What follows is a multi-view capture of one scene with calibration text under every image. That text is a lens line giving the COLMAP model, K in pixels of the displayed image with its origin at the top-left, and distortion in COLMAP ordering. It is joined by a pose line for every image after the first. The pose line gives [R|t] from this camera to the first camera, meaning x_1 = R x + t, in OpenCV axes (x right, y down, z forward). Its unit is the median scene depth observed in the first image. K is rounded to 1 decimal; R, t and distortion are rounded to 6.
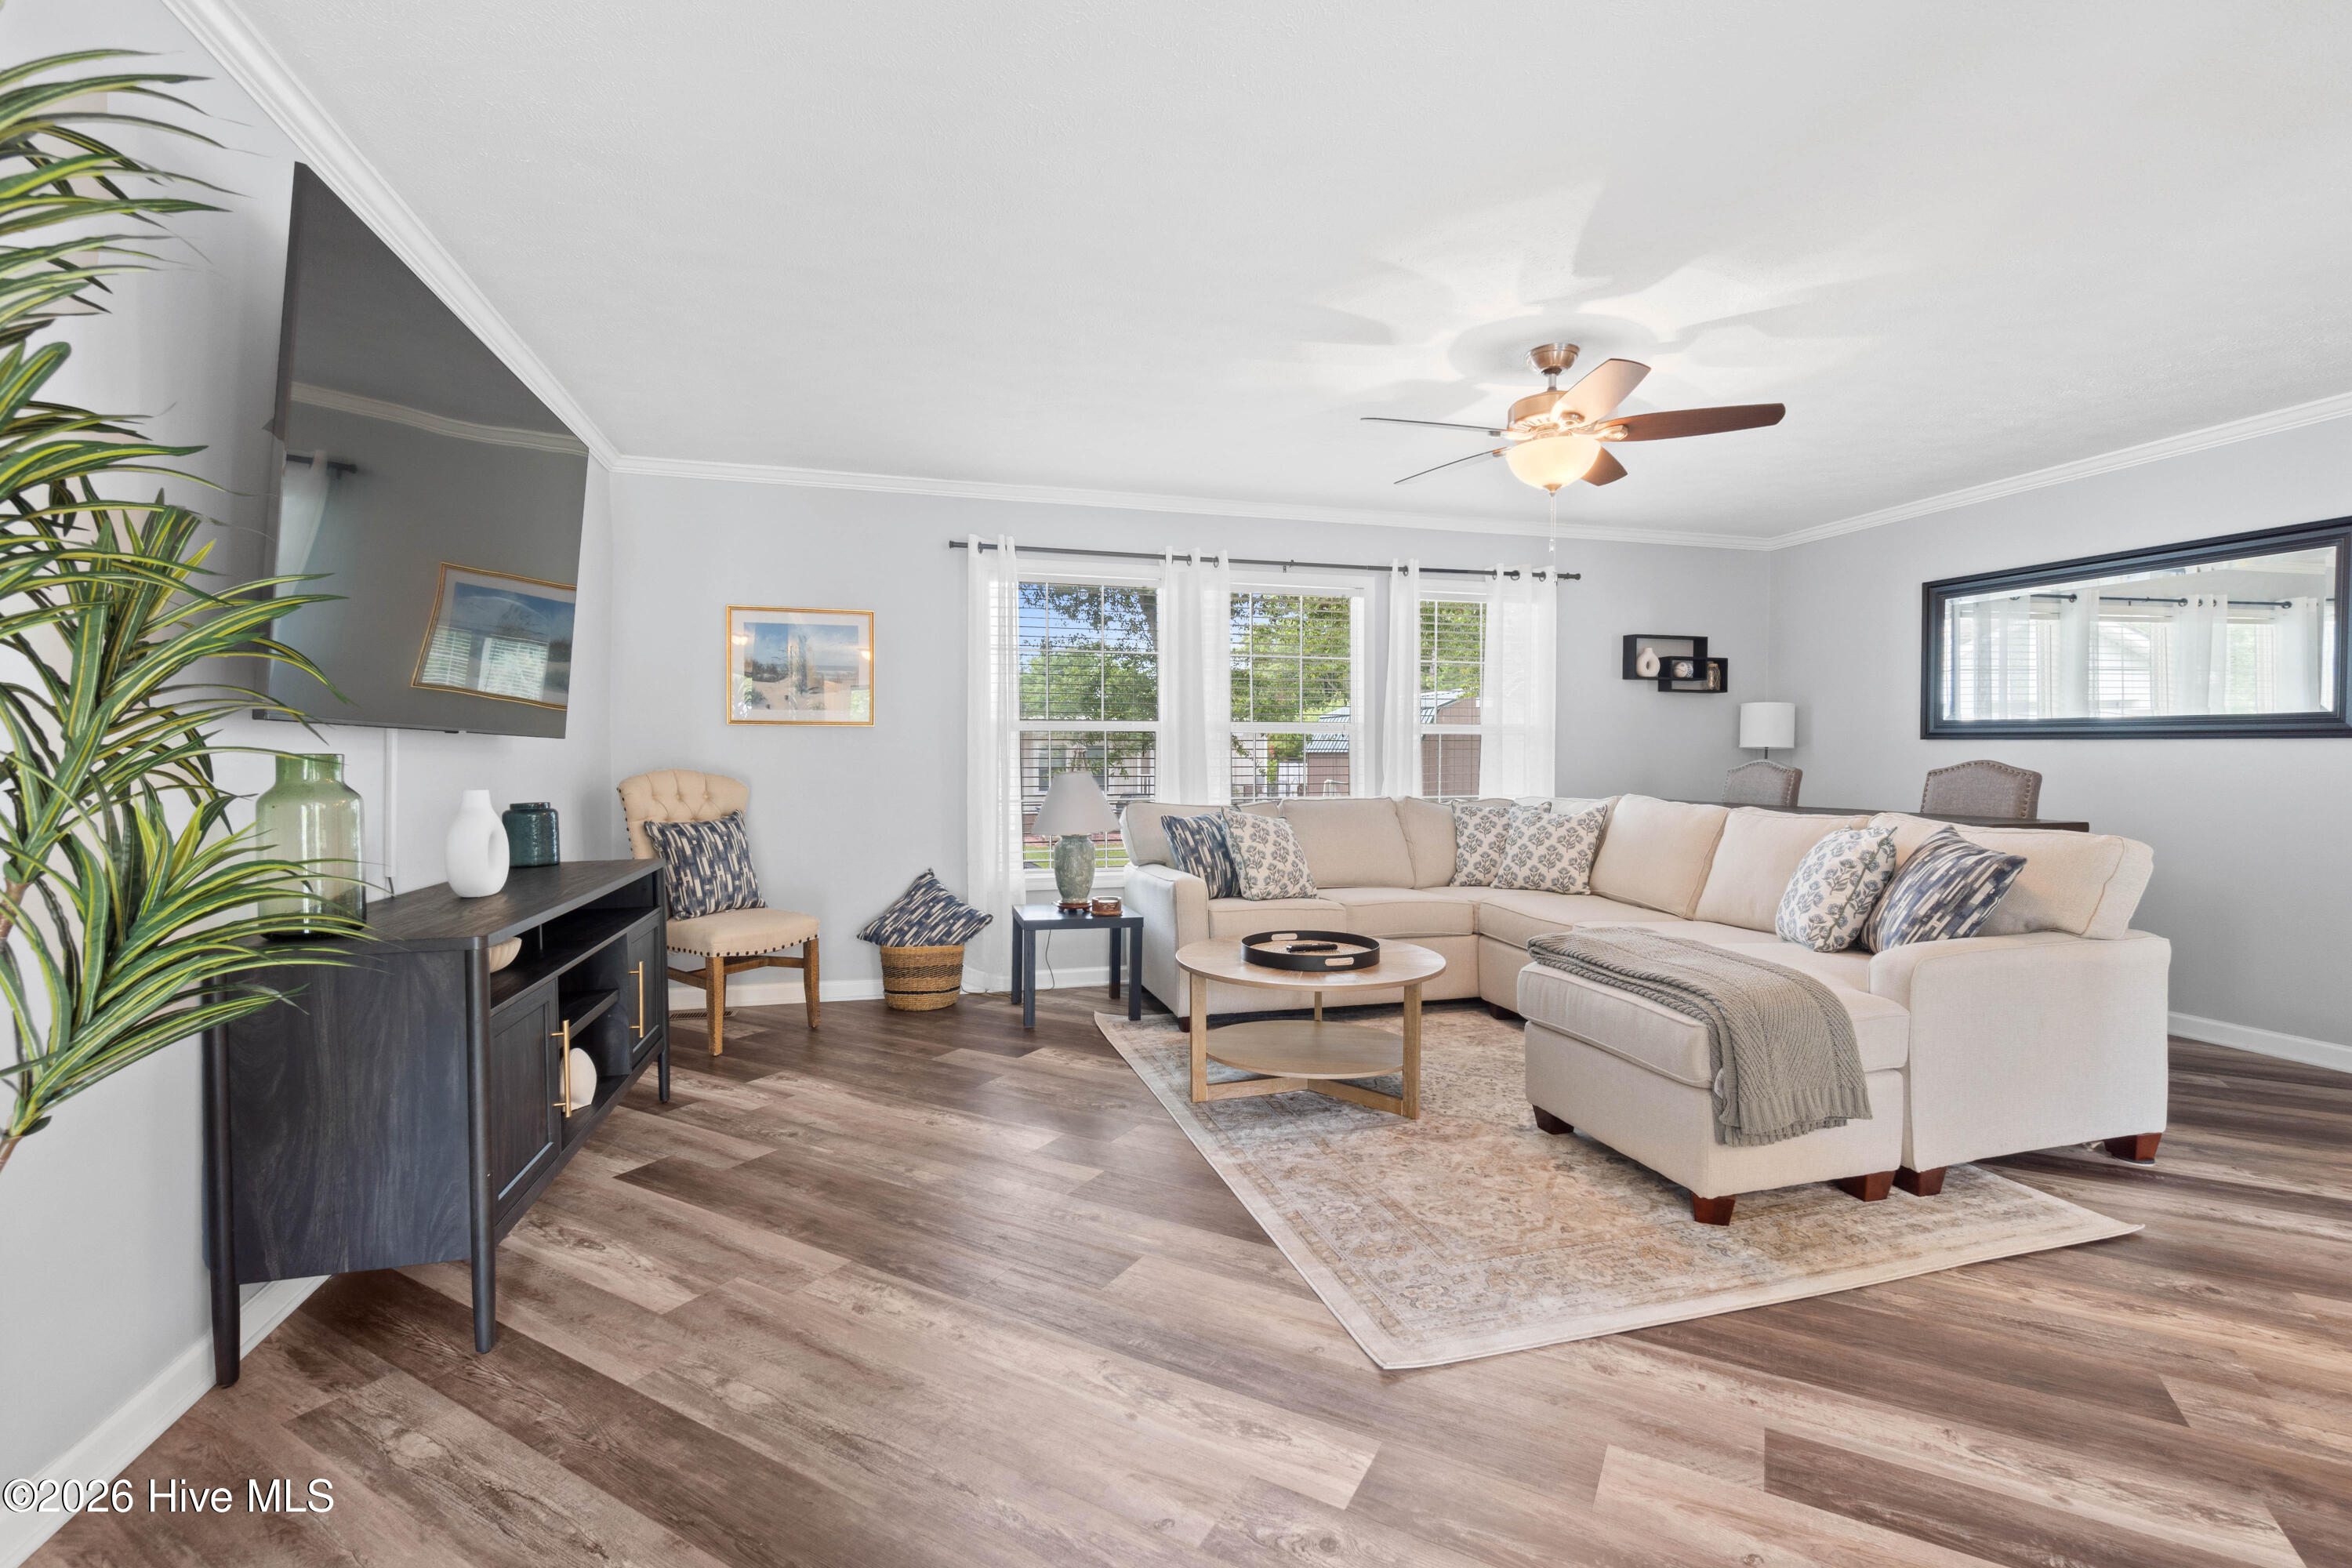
lens RADIAL K [[1036.2, 0, 1140.3], [0, 1036.2, 757.3], [0, 0, 1]] dist [0.000022, 0.000137]
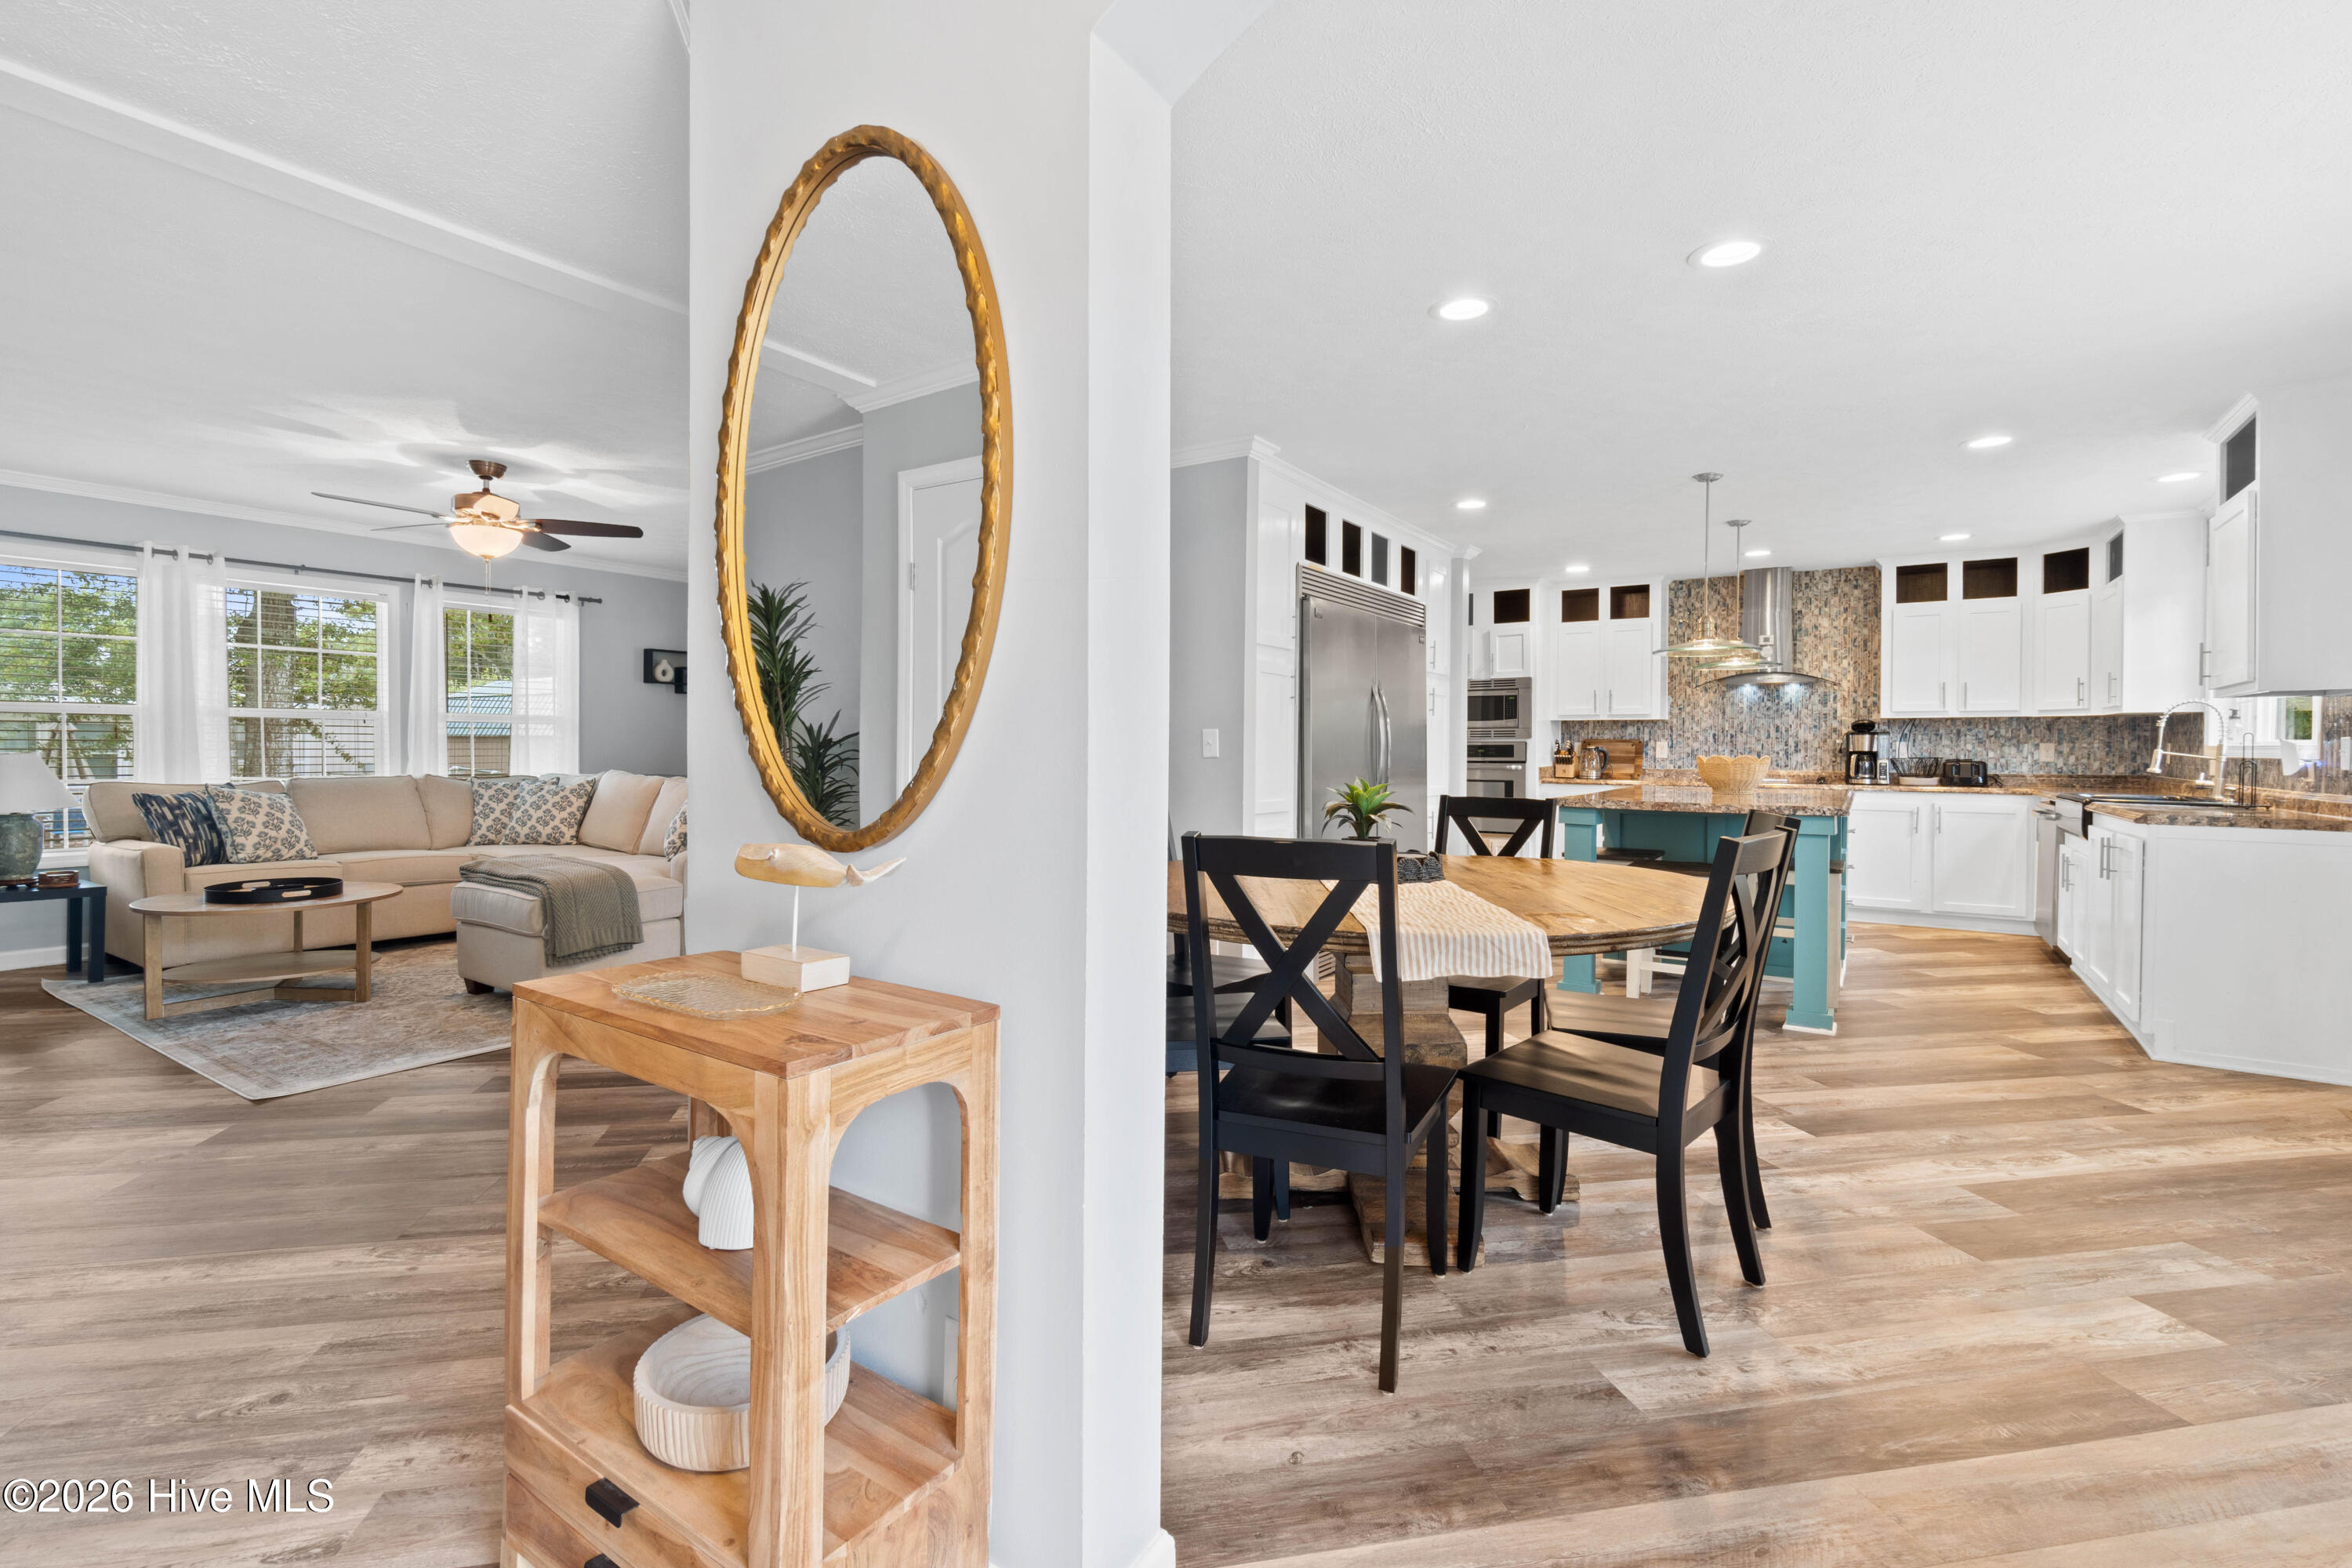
lens RADIAL K [[1036.2, 0, 1140.3], [0, 1036.2, 757.3], [0, 0, 1]] dist [0.000022, 0.000137]
pose [[0.736639, -0.001490, 0.676285, 0.063582], [-0.007995, 0.999909, 0.010911, -0.001585], [-0.676239, -0.013445, 0.736559, -0.505720]]
